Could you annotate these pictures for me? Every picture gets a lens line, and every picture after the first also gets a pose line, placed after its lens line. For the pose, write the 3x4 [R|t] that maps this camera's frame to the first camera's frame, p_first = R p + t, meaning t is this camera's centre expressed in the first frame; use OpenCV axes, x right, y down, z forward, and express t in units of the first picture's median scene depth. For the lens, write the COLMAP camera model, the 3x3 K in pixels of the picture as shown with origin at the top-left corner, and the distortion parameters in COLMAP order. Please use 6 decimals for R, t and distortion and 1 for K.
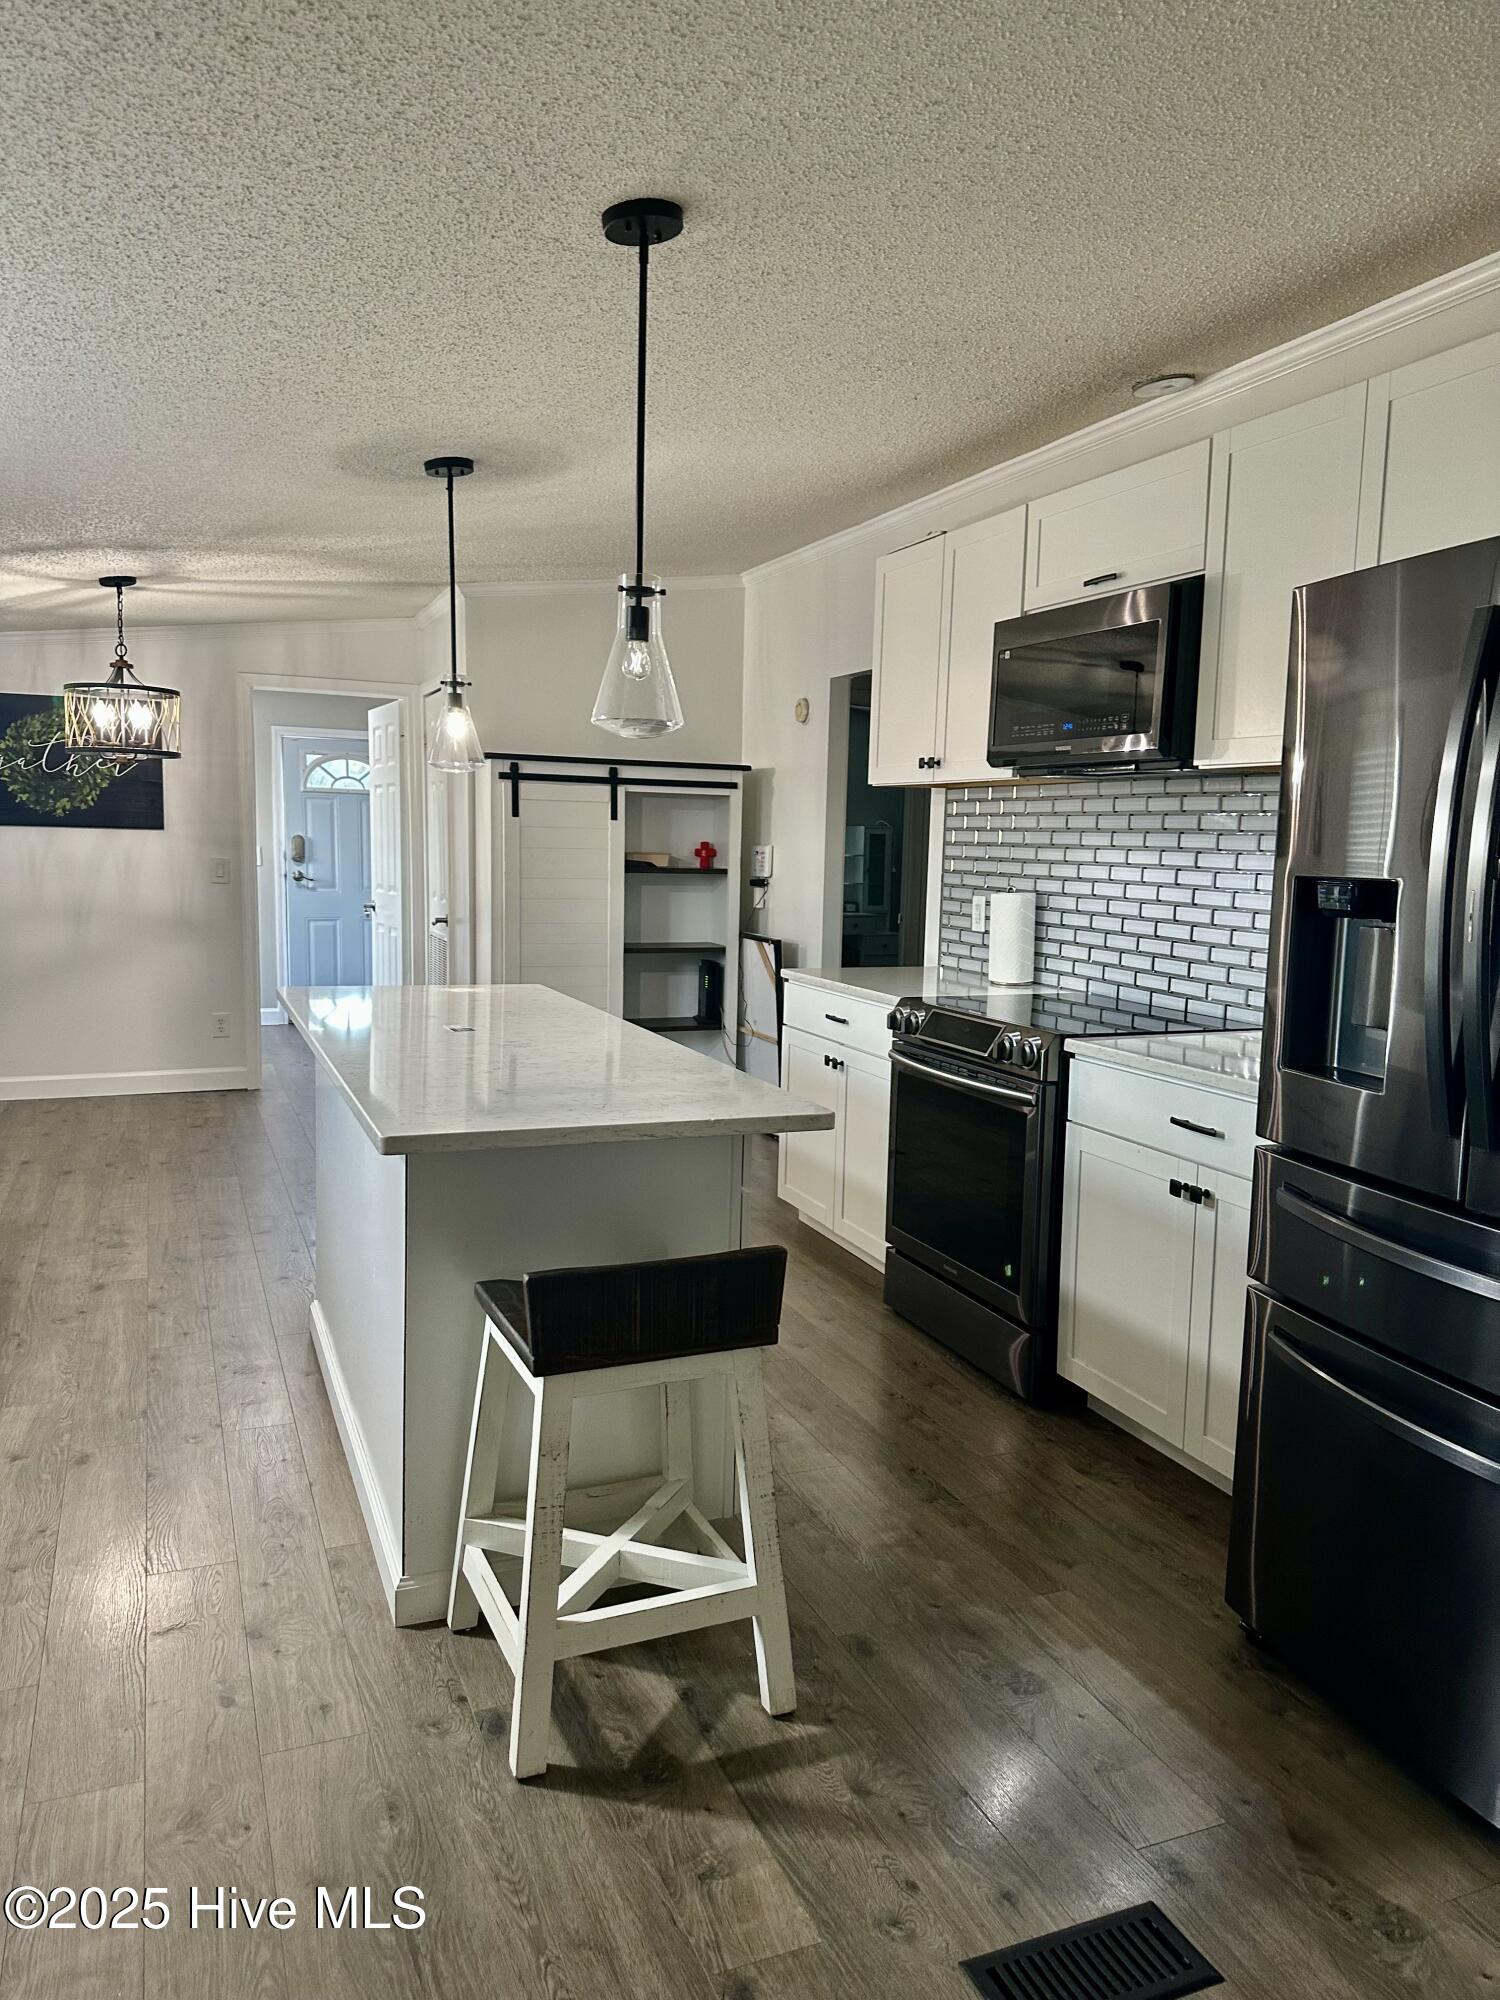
lens RADIAL K [[1397.0, 0, 742.2], [0, 1397.0, 1010.3], [0, 0, 1]] dist [0.160662, -0.255411]
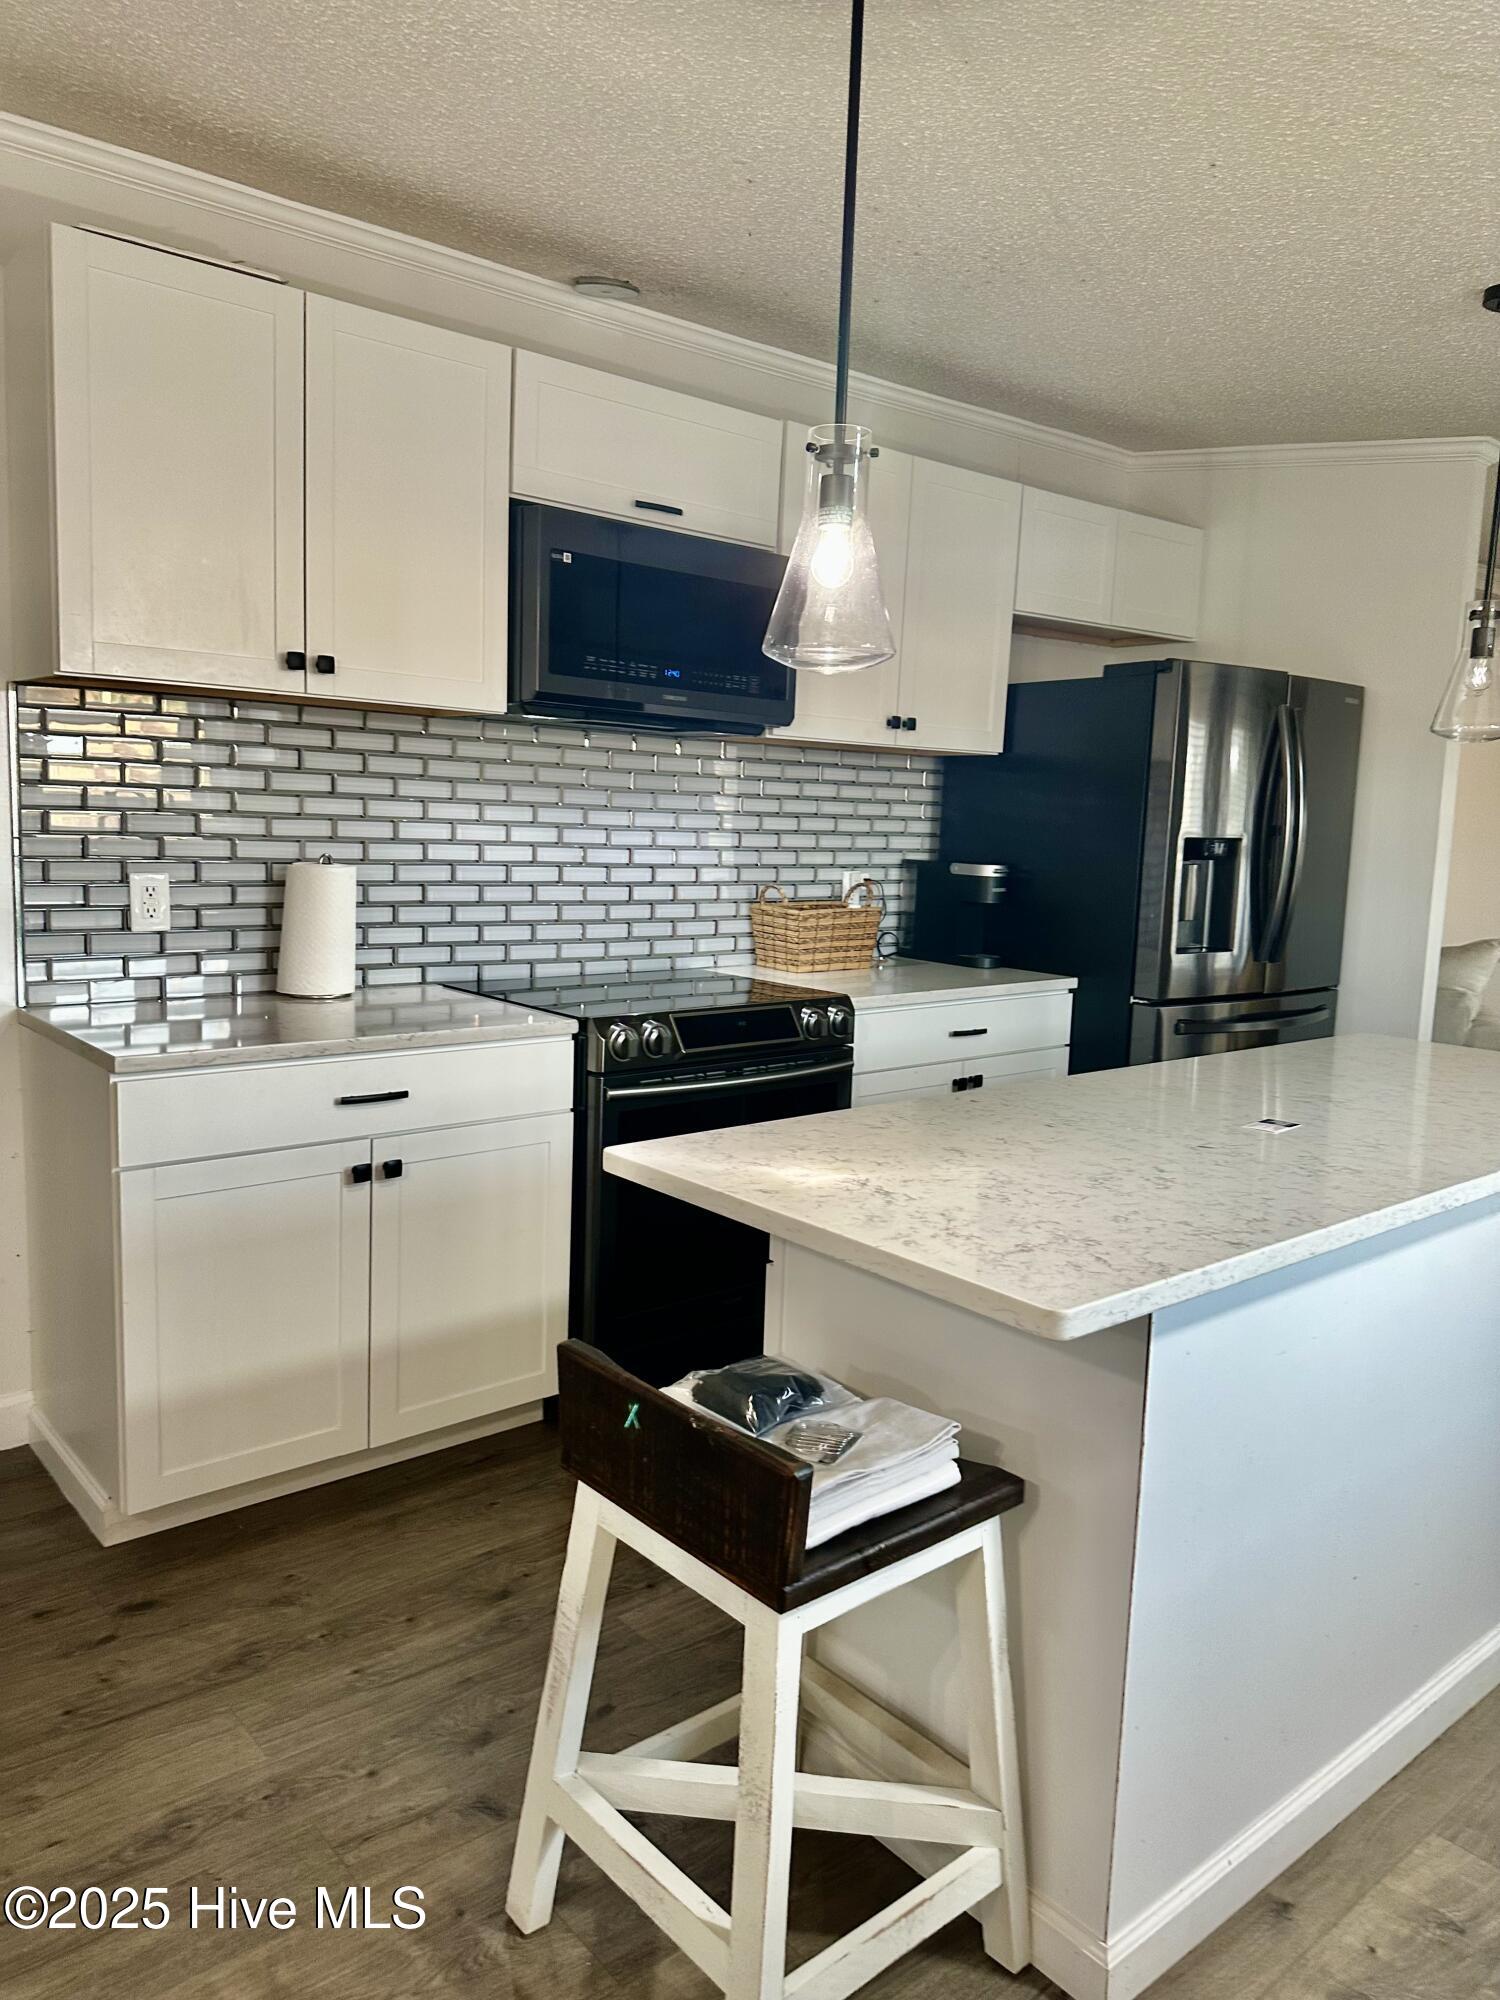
lens RADIAL K [[1385.6, 0, 745.6], [0, 1385.6, 1008.6], [0, 0, 1]] dist [0.117796, -0.129018]
pose [[-0.298493, -0.169655, 0.939212, -0.485341], [0.076508, 0.976654, 0.200734, -0.125668], [-0.951340, 0.131775, -0.278544, 0.924526]]
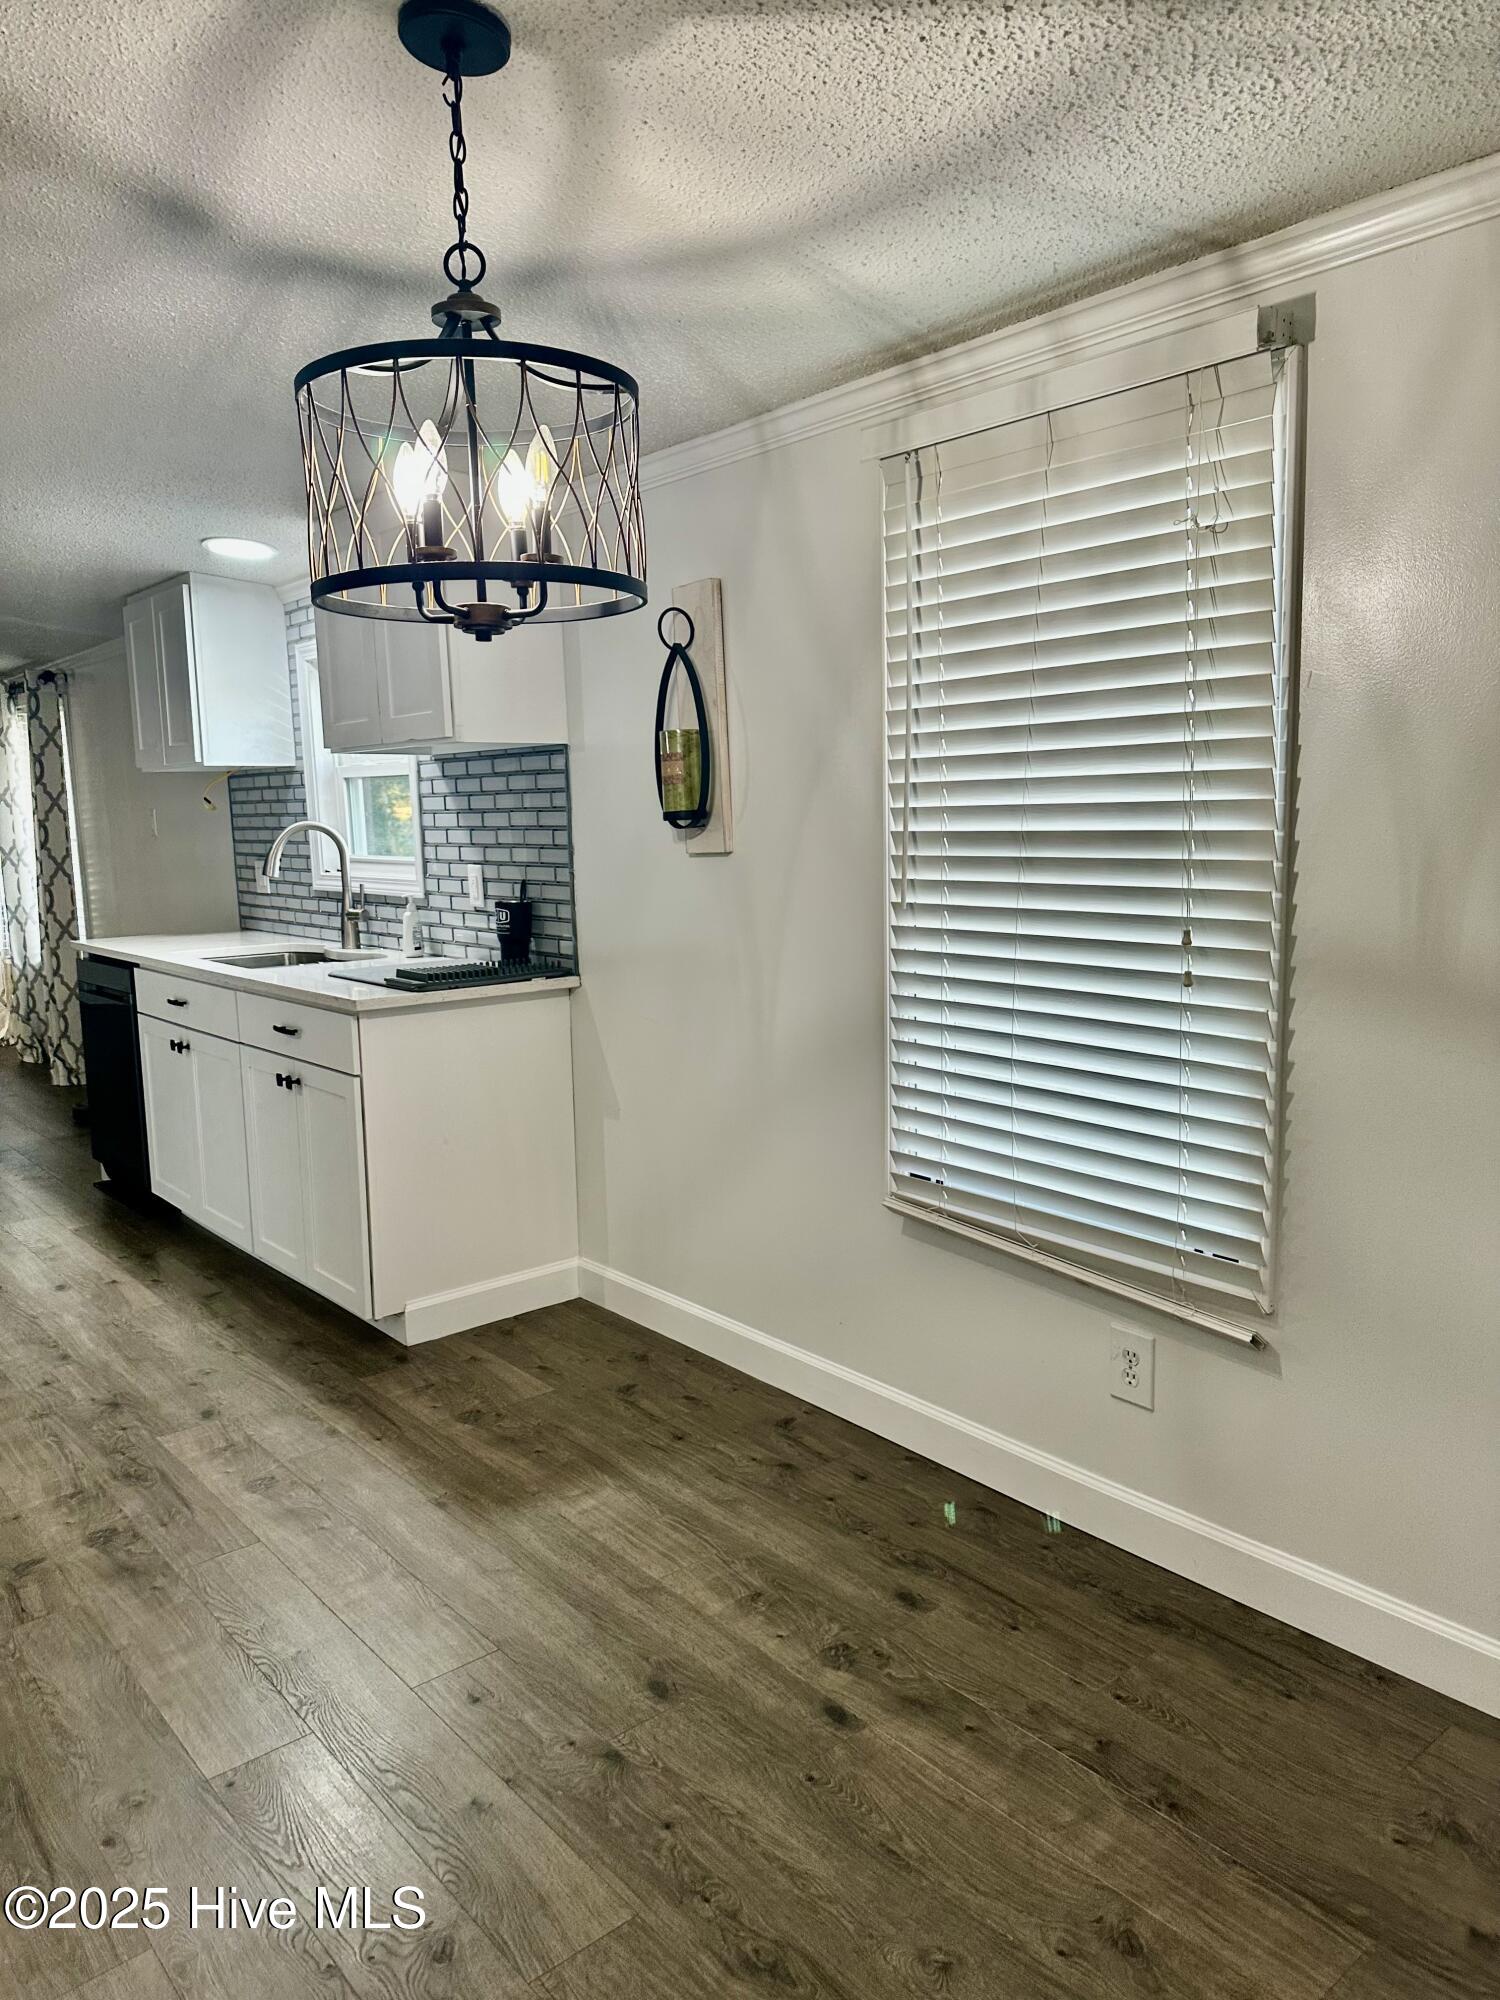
lens RADIAL K [[1428.4, 0, 749.5], [0, 1428.4, 1021.7], [0, 0, 1]] dist [0.076399, -0.078960]
pose [[-0.955679, 0.048724, -0.290351, -0.436257], [-0.030207, 0.964778, 0.261325, -0.192875], [0.292857, 0.258513, -0.920546, 1.493687]]
